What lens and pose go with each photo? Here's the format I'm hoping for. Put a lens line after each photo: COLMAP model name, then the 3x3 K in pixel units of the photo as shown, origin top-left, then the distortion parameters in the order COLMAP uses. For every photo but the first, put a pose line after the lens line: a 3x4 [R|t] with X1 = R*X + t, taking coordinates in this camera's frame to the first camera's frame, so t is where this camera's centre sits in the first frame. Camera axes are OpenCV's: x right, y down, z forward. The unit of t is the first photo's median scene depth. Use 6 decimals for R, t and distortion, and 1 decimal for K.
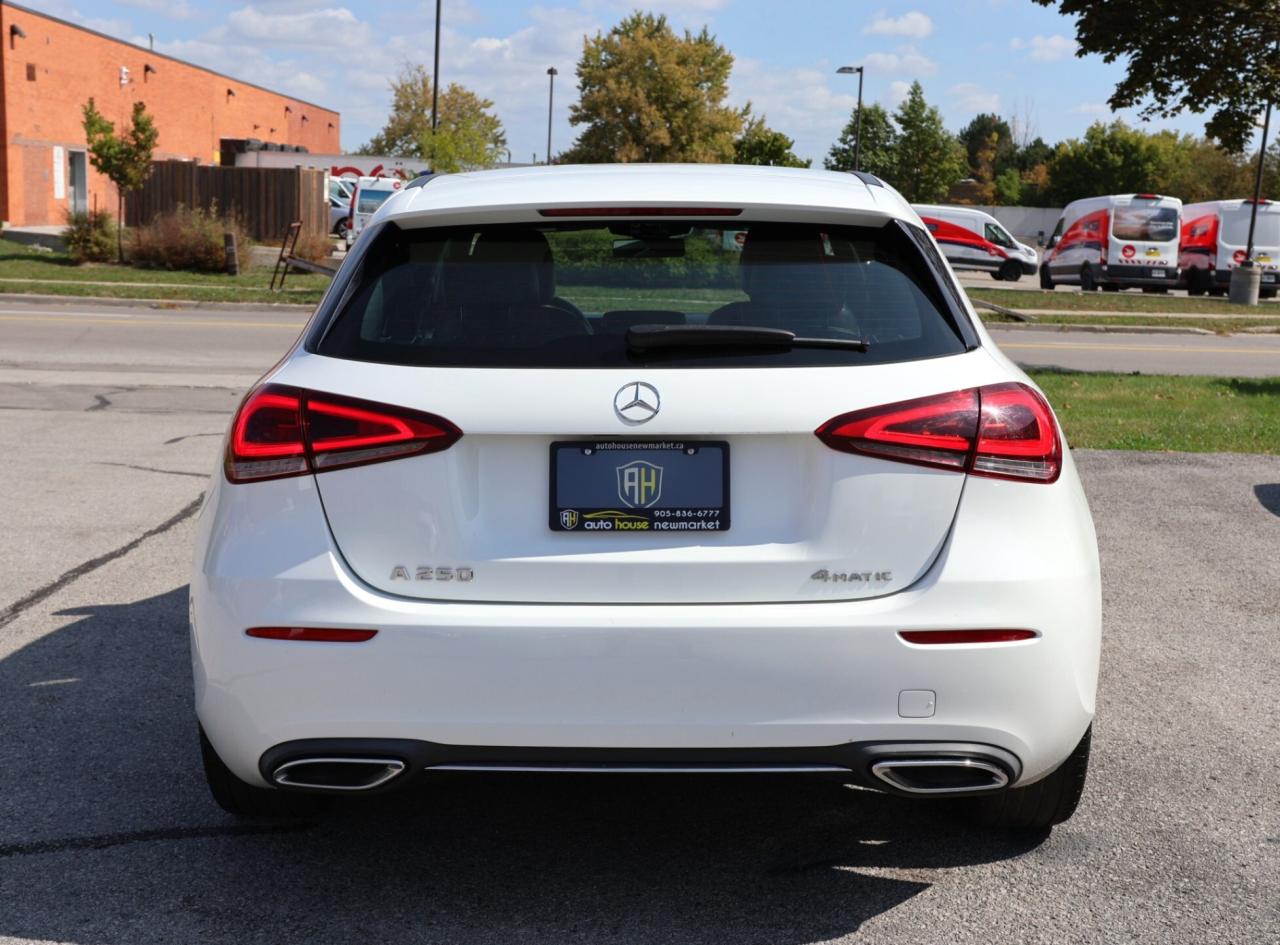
lens RADIAL K [[1672.5, 0, 647.3], [0, 1672.5, 530.9], [0, 0, 1]] dist [0.168836, -0.143260]
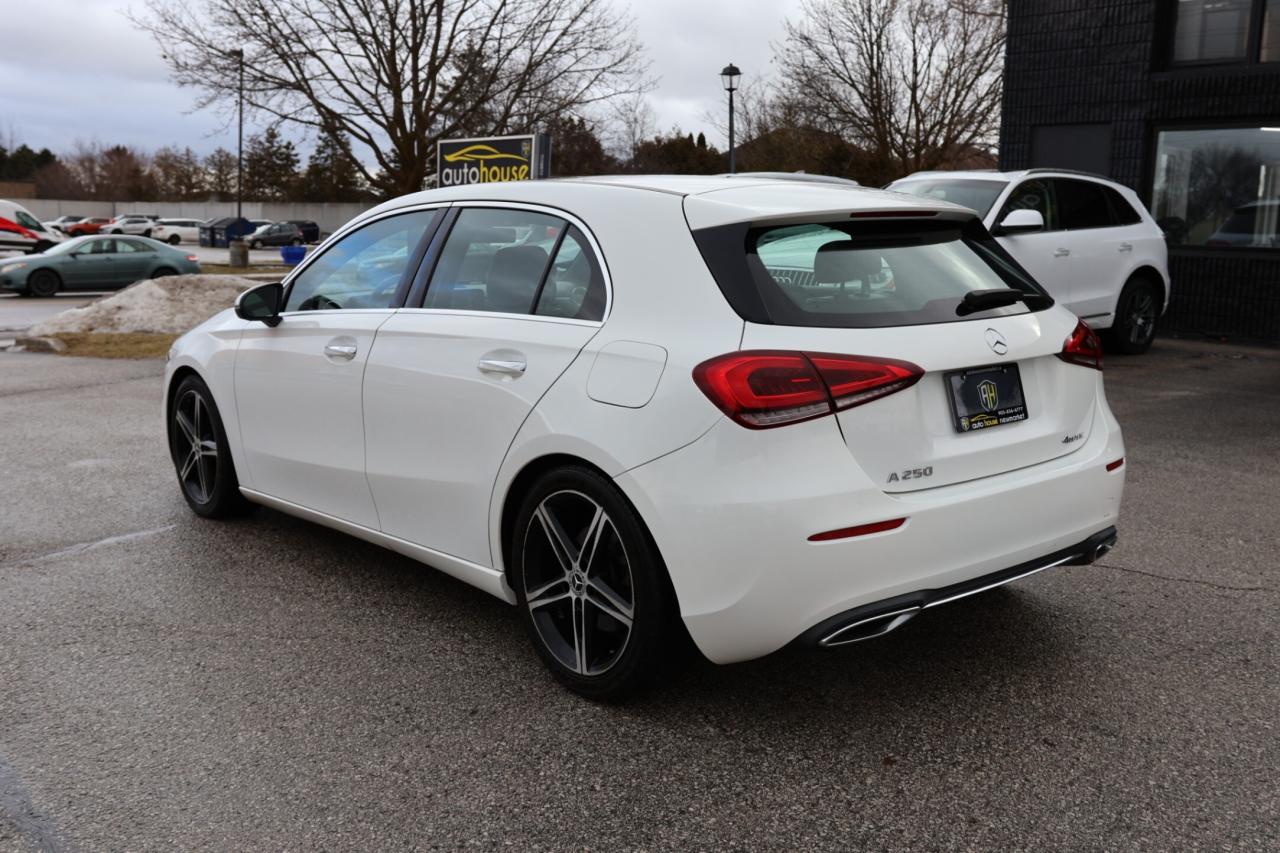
lens RADIAL K [[1243.7, 0, 638.4], [0, 1243.7, 467.5], [0, 0, 1]] dist [-0.014742, 0.003575]
pose [[0.760486, -0.141455, 0.633760, -0.969352], [0.124527, 0.989640, 0.071459, -0.083235], [-0.637303, 0.024577, 0.770222, 0.339042]]
